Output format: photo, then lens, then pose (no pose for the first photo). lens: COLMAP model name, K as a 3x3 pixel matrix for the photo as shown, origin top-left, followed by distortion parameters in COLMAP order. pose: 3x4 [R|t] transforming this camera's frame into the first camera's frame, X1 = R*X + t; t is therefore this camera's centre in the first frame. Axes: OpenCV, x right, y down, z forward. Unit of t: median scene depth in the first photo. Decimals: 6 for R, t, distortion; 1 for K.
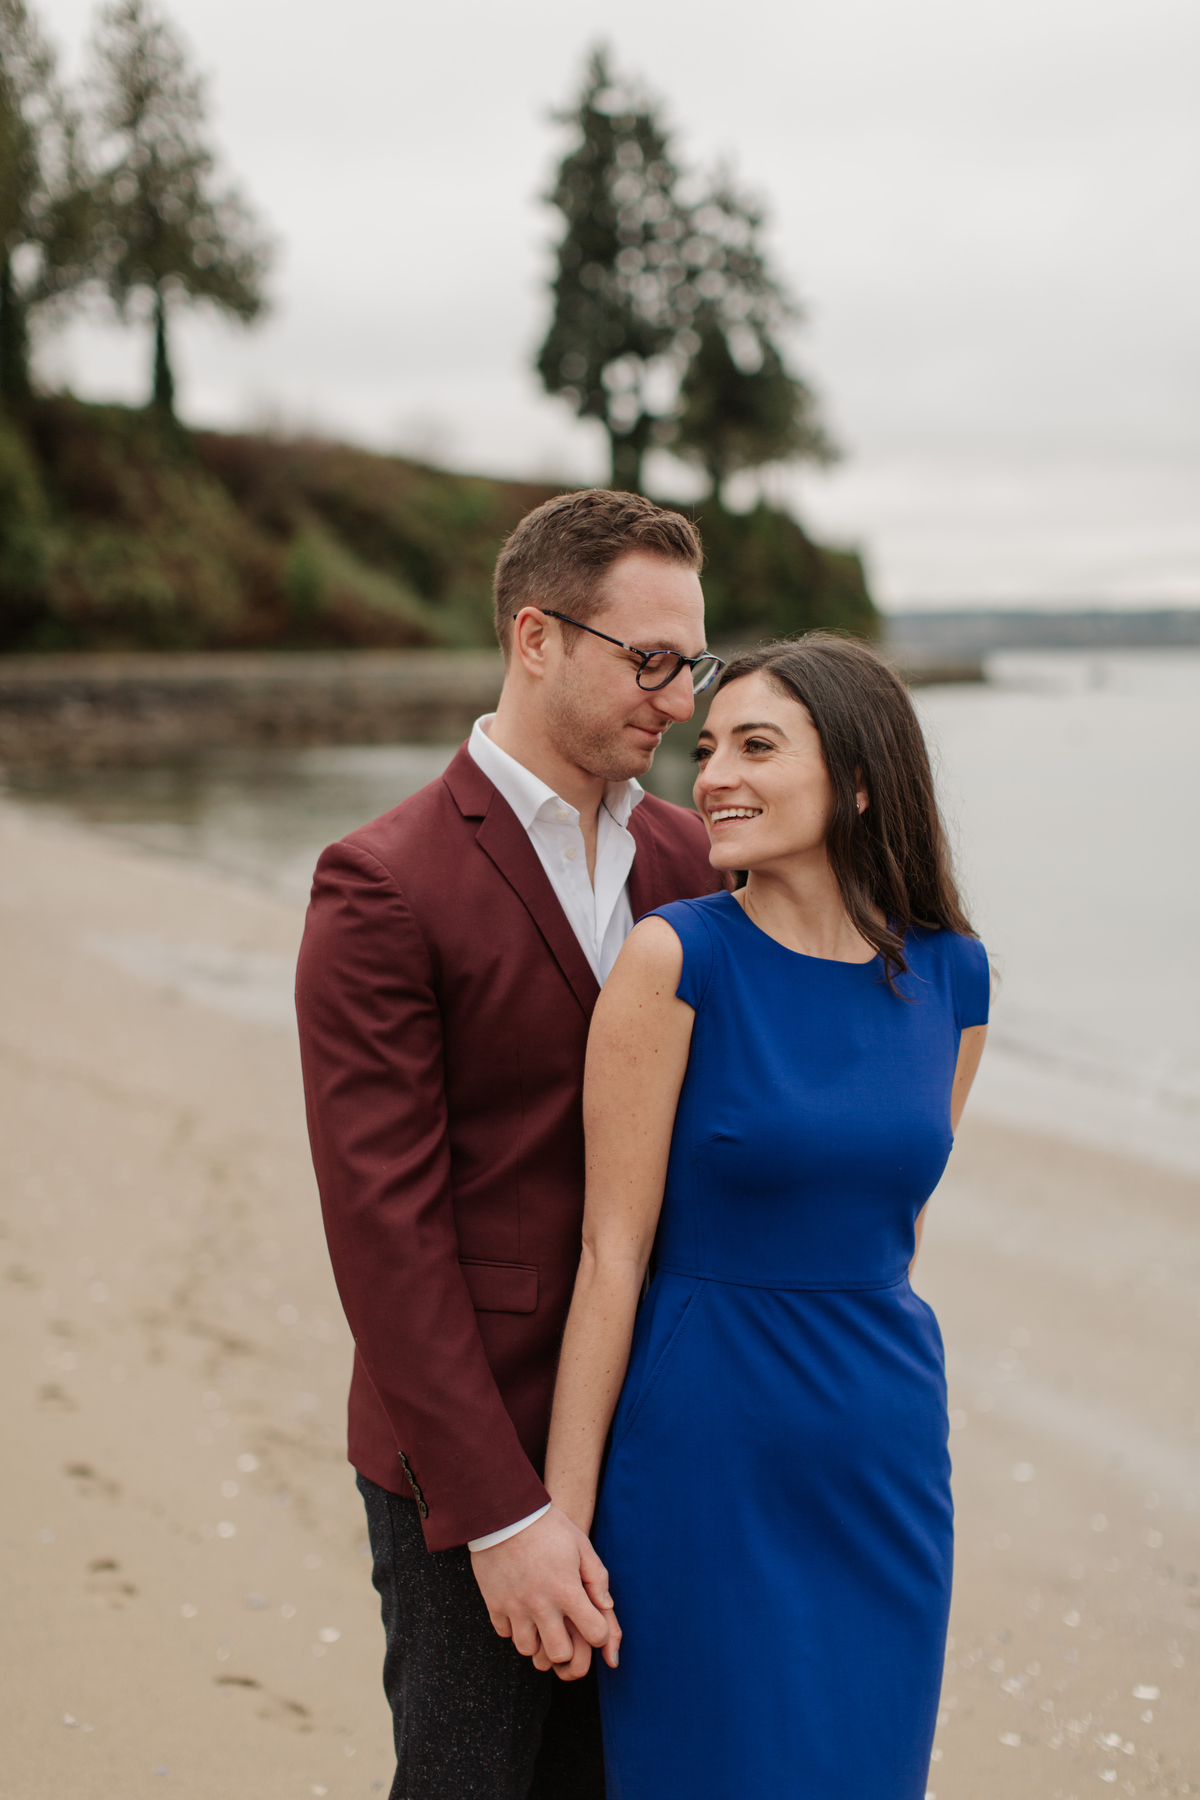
lens RADIAL K [[2520.1, 0, 665.8], [0, 2520.1, 898.8], [0, 0, 1]] dist [0.014718, -0.036613]
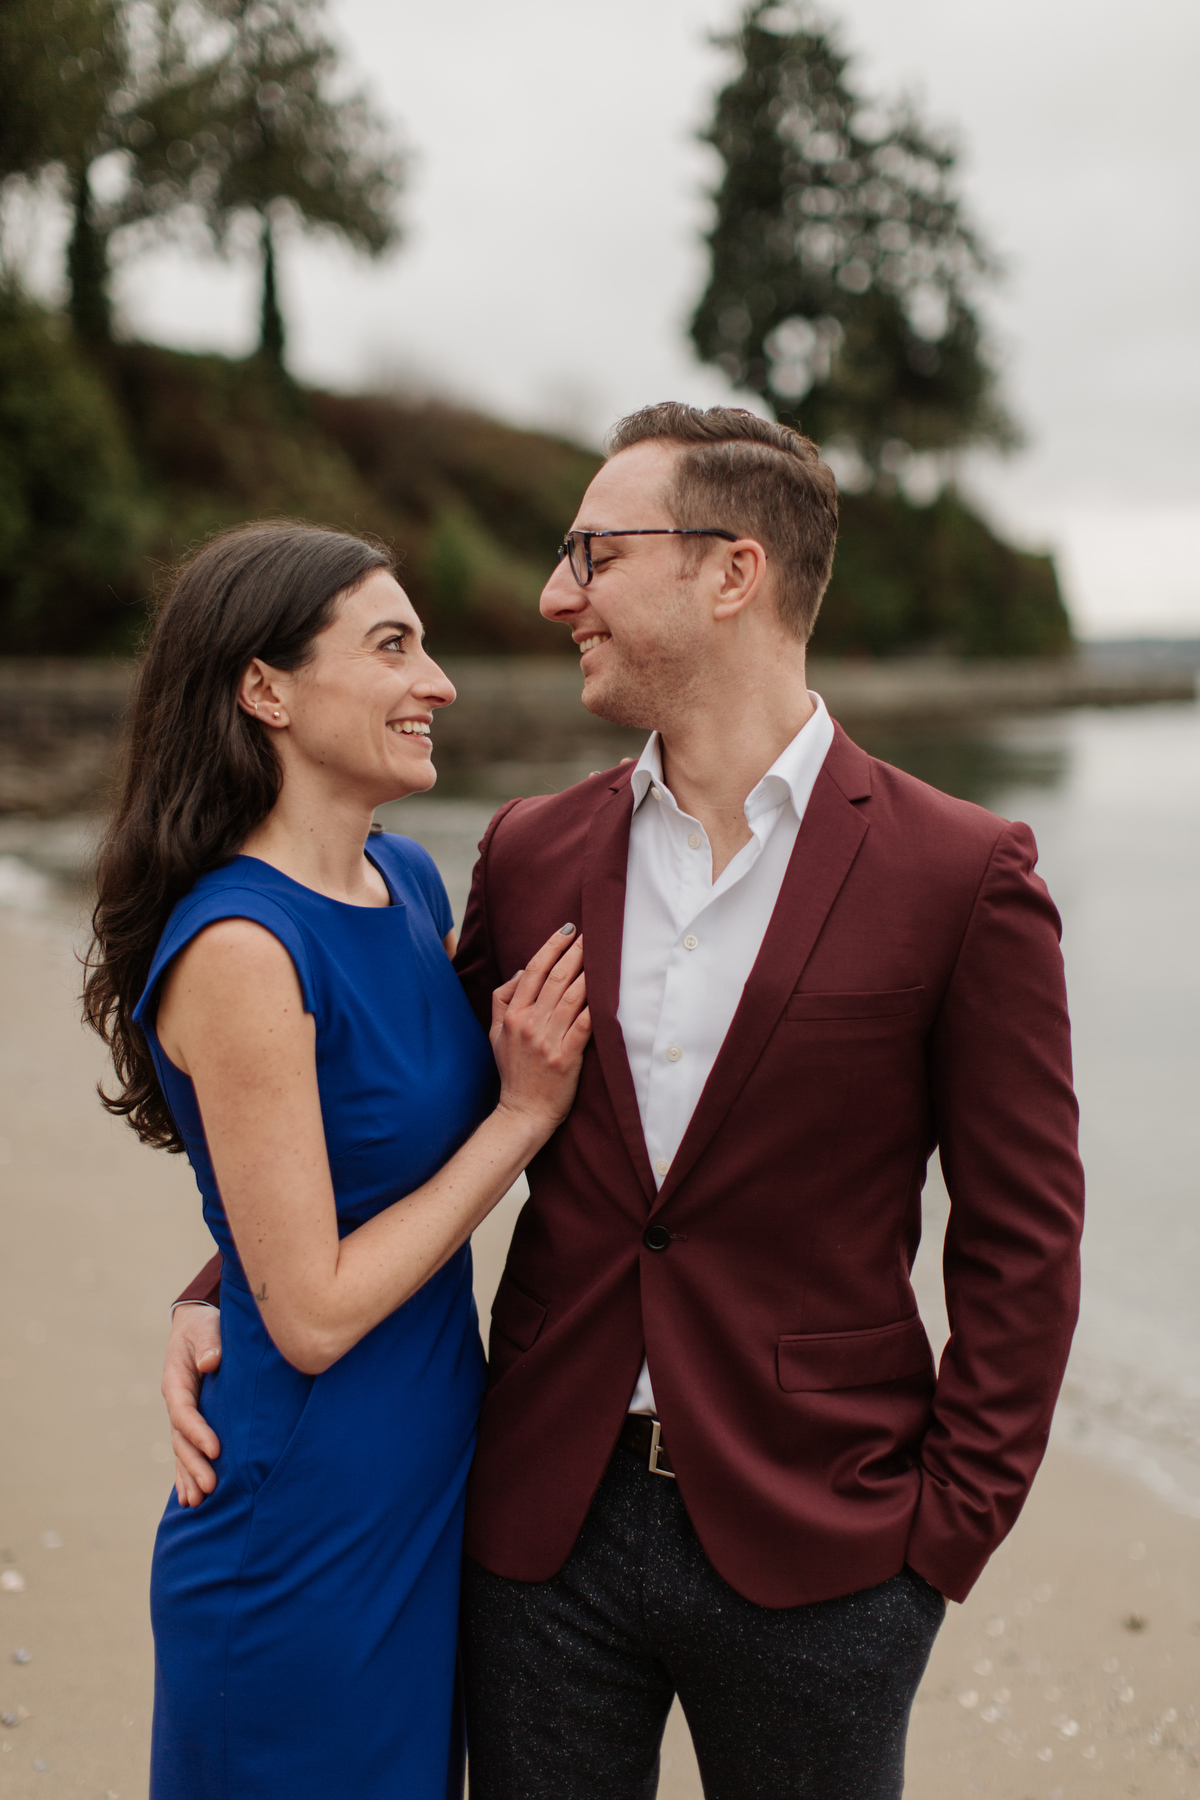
lens RADIAL K [[2447.5, 0, 600.0], [0, 2447.5, 900.0], [0, 0, 1]] dist [0.006463, -0.045719]
pose [[0.999332, 0.006730, -0.035932, -0.050774], [-0.006937, 0.999960, -0.005634, -0.013314], [0.035893, 0.005880, 0.999338, 0.171280]]
